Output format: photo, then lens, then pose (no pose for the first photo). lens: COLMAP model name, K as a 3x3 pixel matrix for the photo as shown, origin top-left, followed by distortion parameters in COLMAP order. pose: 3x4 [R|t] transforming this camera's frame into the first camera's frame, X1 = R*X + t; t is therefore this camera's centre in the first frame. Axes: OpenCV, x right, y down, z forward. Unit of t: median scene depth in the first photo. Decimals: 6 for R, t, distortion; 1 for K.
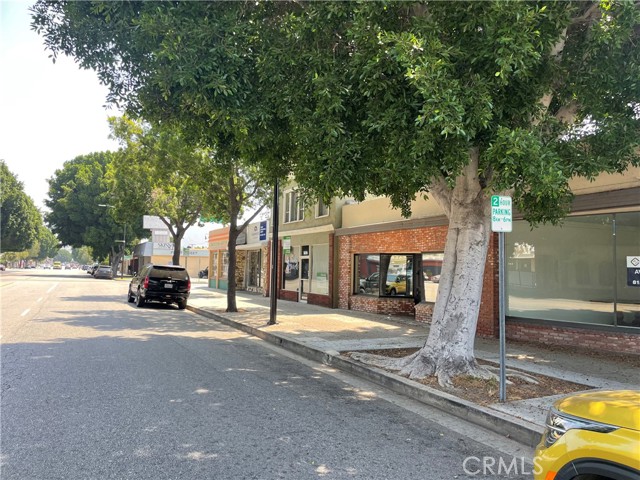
lens RADIAL K [[482.0, 0, 323.6], [0, 482.0, 238.1], [0, 0, 1]] dist [0.136704, -0.188249]
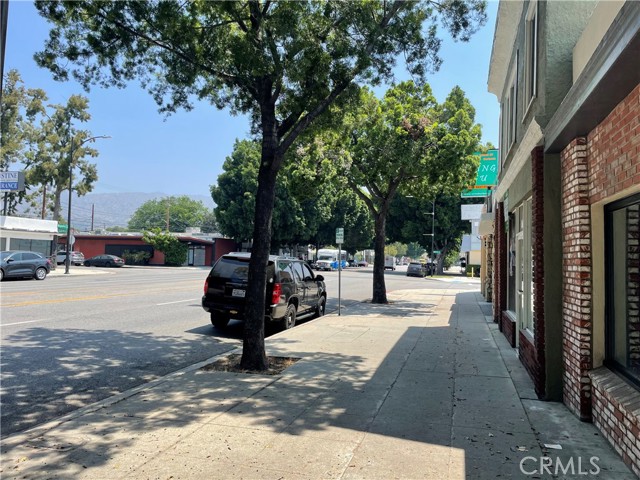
lens RADIAL K [[482.0, 0, 323.6], [0, 482.0, 238.1], [0, 0, 1]] dist [0.136704, -0.188249]
pose [[0.740862, -0.031917, -0.670899, 0.108434], [0.034738, 0.999354, -0.009182, 0.040079], [0.670759, -0.016503, 0.741492, 0.599494]]
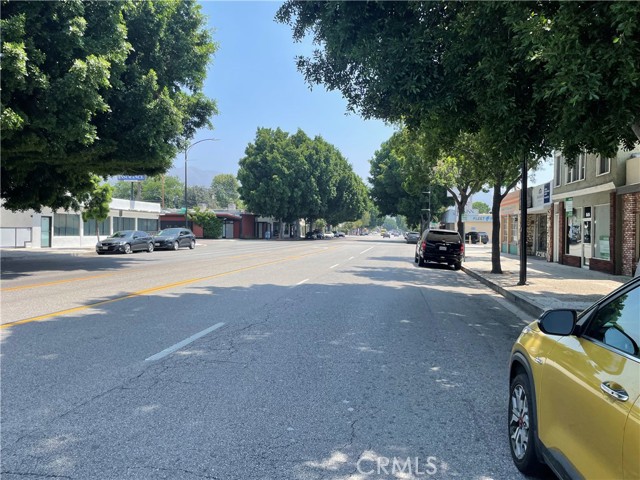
lens RADIAL K [[482.0, 0, 323.6], [0, 482.0, 238.1], [0, 0, 1]] dist [0.136704, -0.188249]
pose [[0.810383, -0.005529, -0.585874, 0.104154], [0.046023, 0.997466, 0.054247, 0.000681], [0.584090, -0.070925, 0.808584, -0.056295]]
